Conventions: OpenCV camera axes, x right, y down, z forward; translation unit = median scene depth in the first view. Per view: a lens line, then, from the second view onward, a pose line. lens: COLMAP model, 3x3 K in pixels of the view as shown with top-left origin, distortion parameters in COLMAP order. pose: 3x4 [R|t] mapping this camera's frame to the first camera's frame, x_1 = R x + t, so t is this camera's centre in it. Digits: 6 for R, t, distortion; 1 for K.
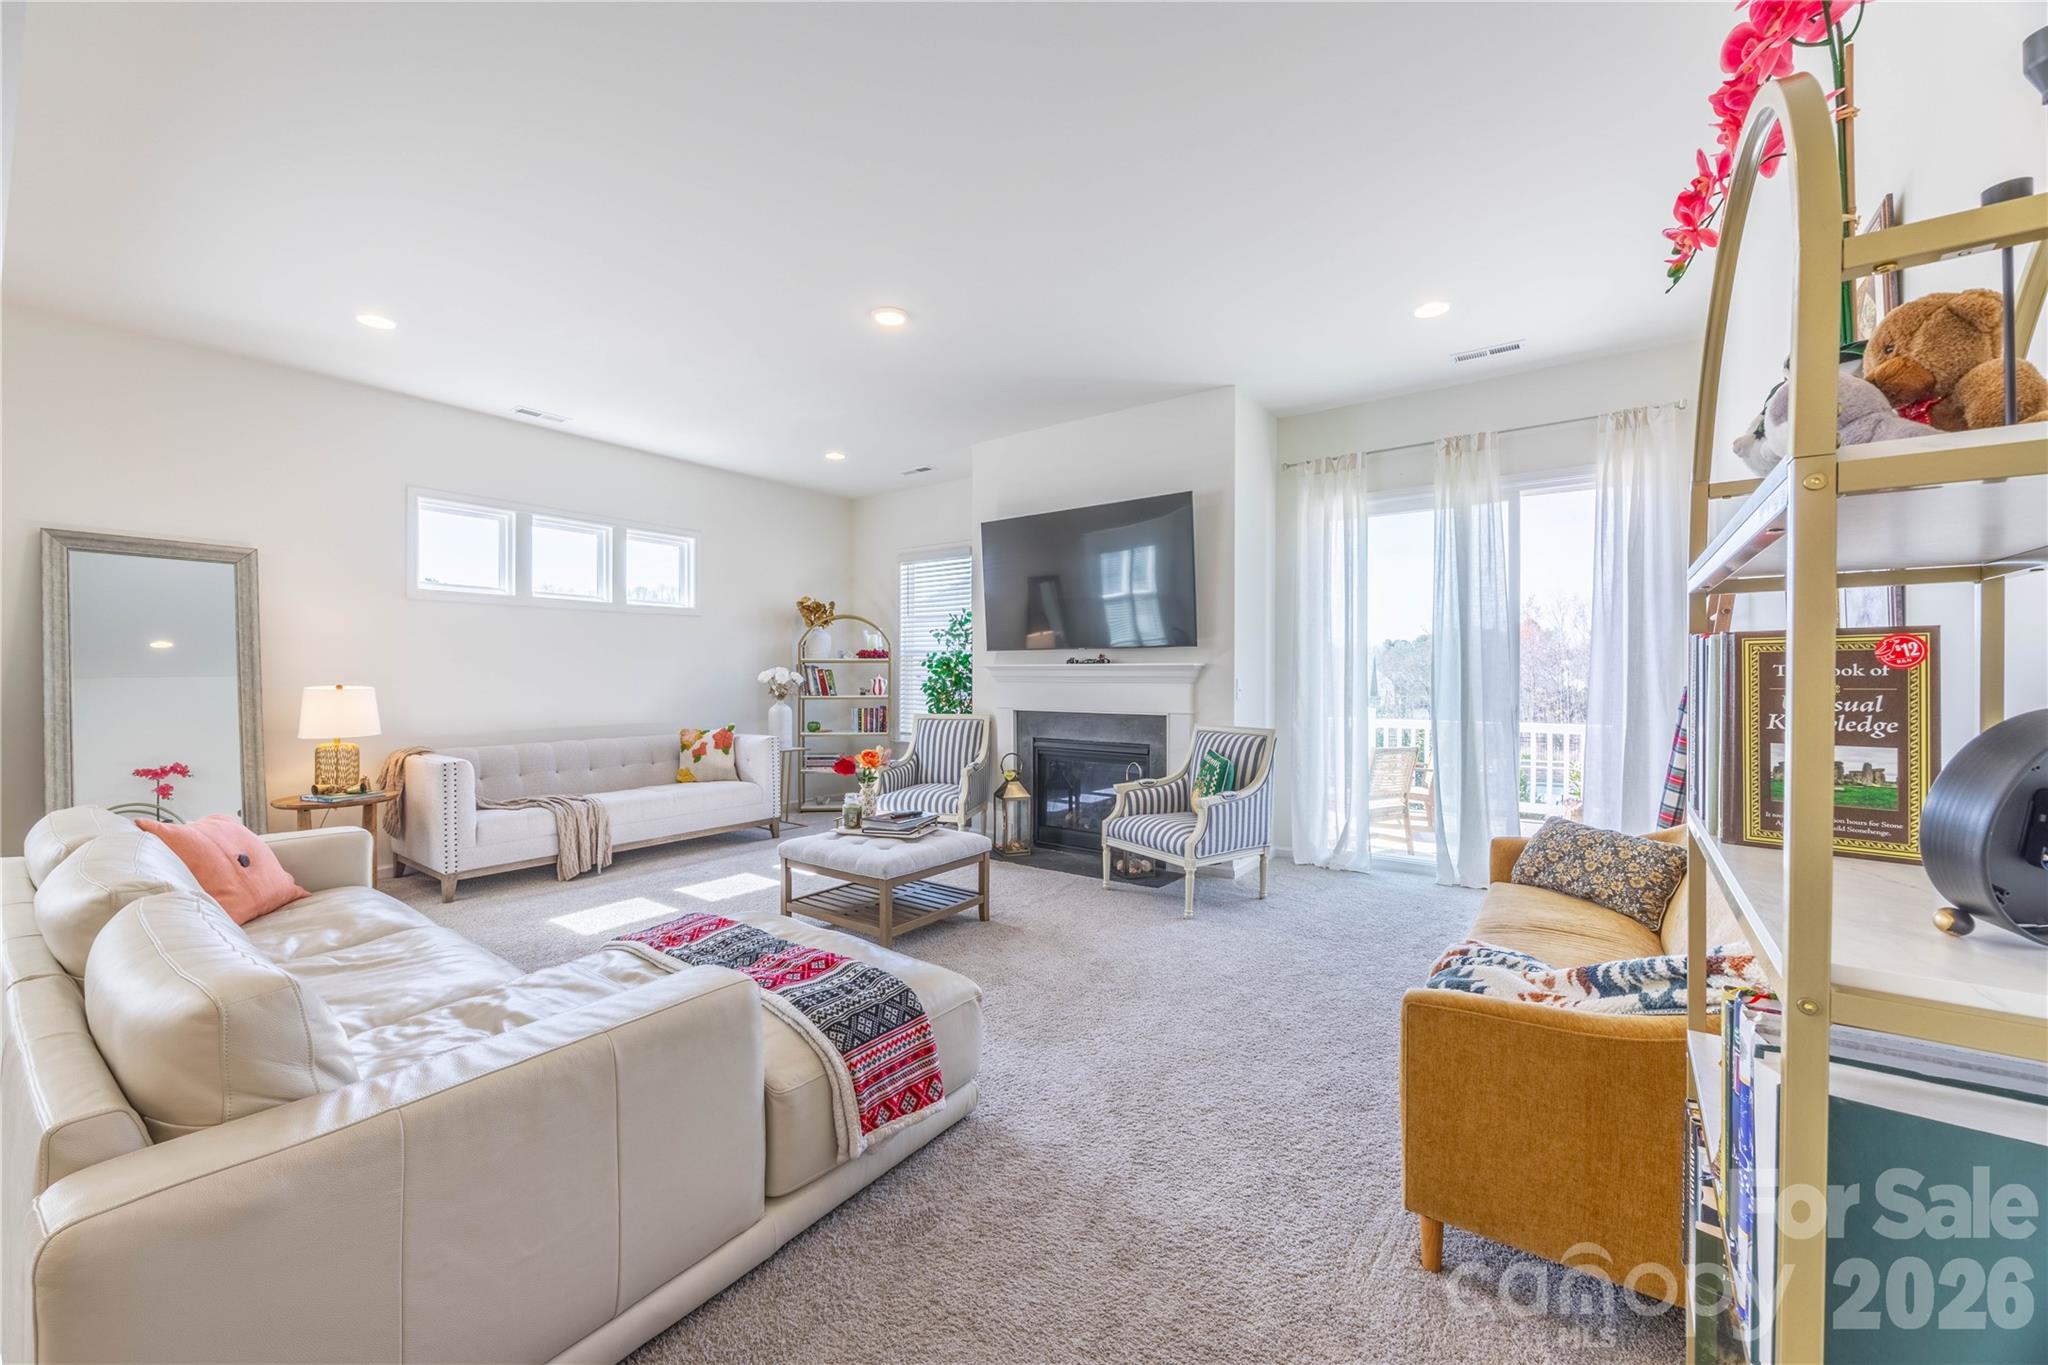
lens RADIAL K [[792.3, 0, 1012.1], [0, 792.3, 674.6], [0, 0, 1]] dist [-0.001493, -0.000056]
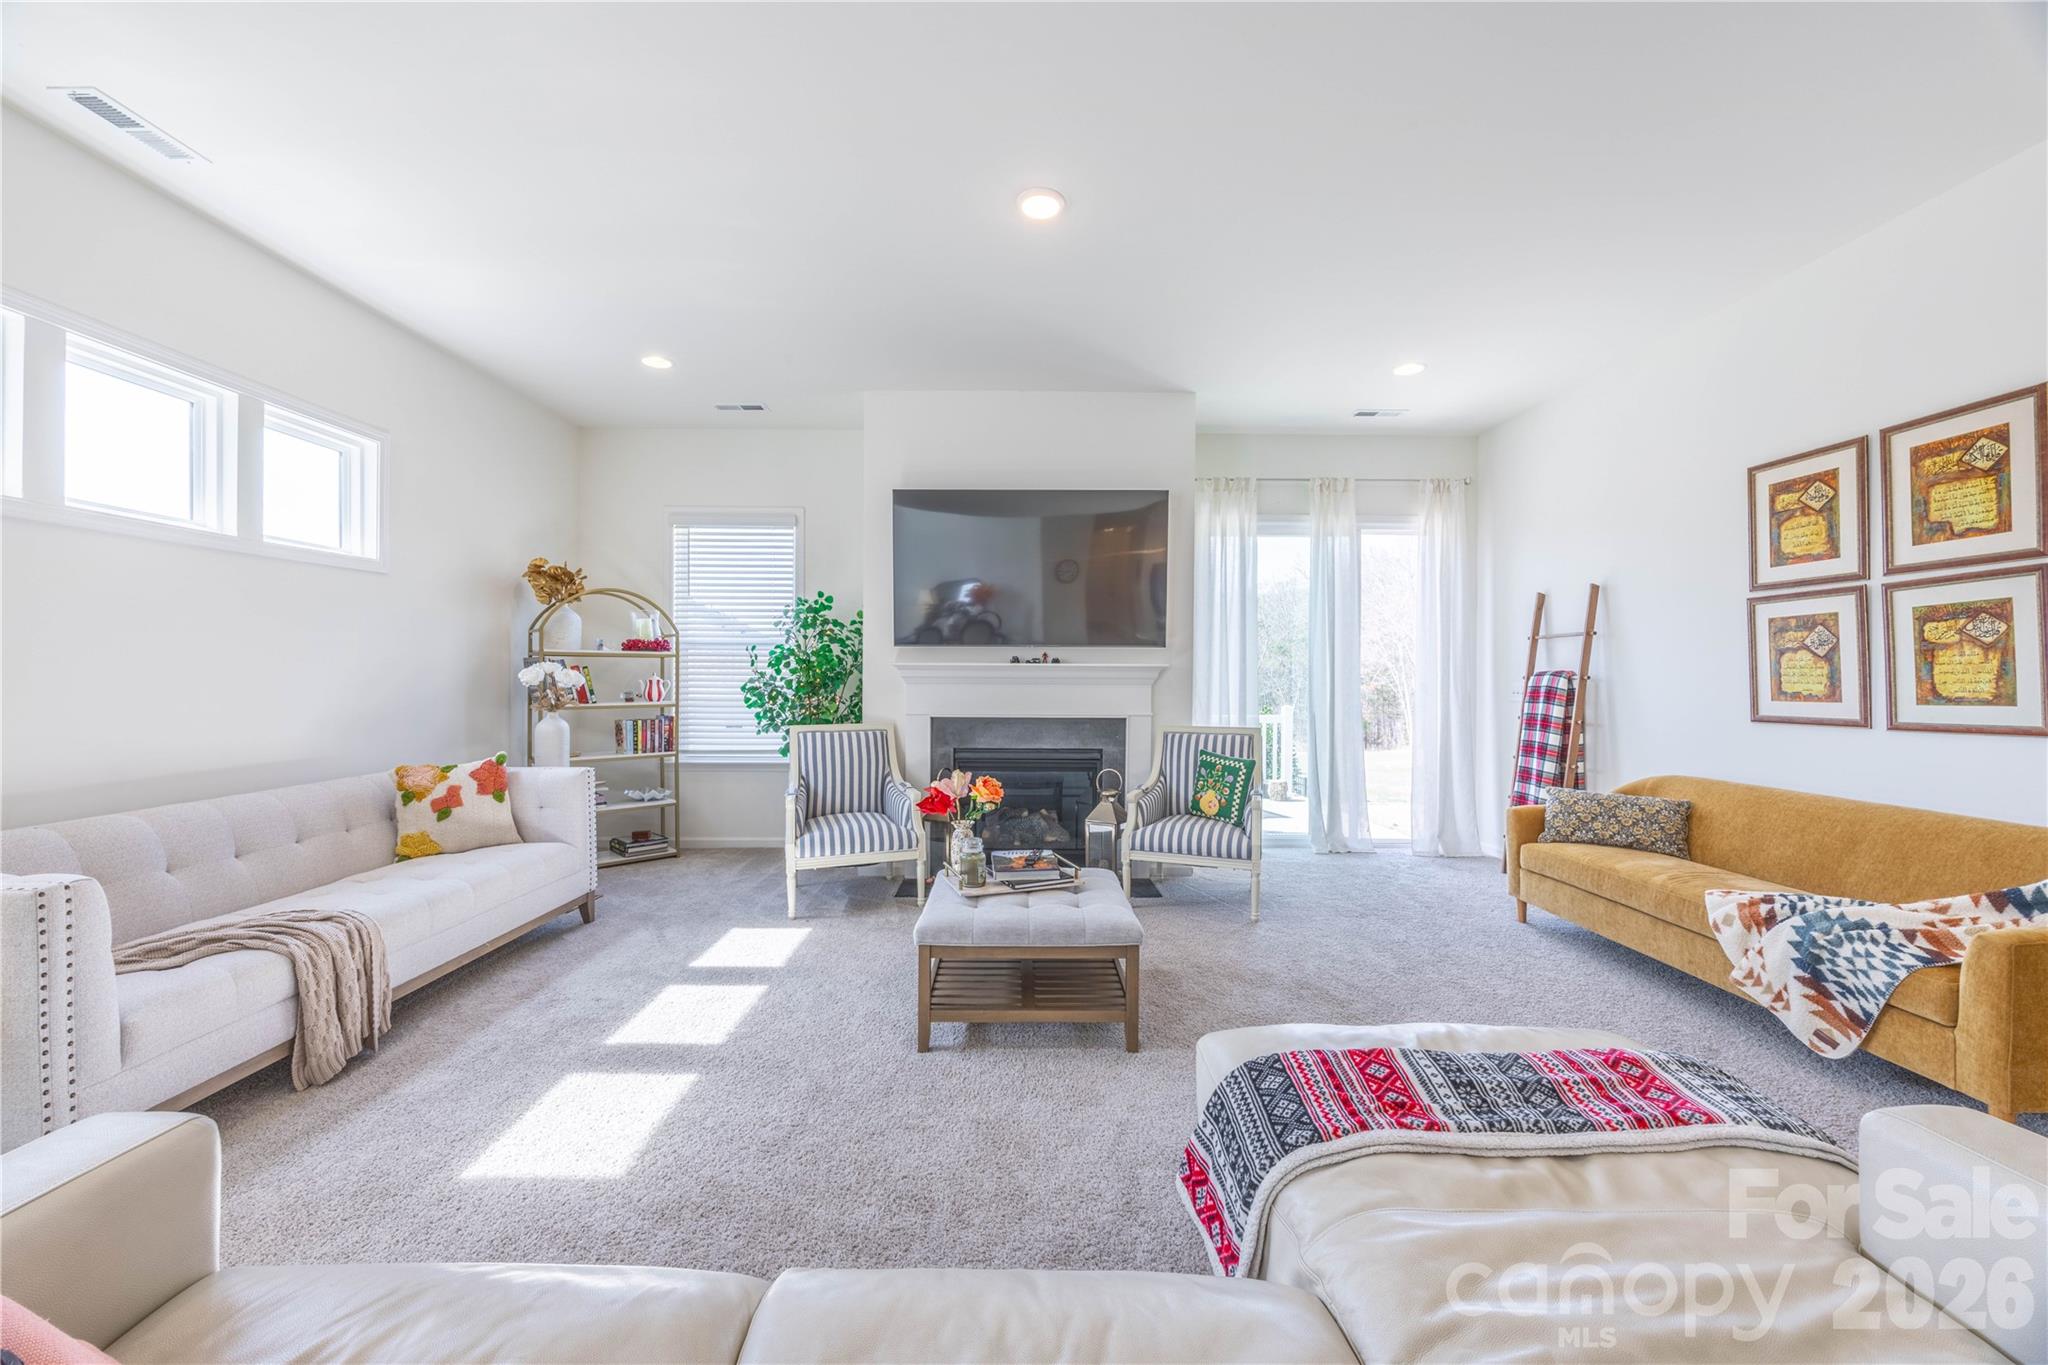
lens RADIAL K [[771.5, 0, 1024.1], [0, 771.5, 675.5], [0, 0, 1]] dist [-0.001801, 0.000000]
pose [[0.795482, 0.003035, 0.605969, -0.443706], [-0.003756, 0.999993, -0.000077, 0.000687], [-0.605965, -0.002215, 0.795488, 0.304470]]
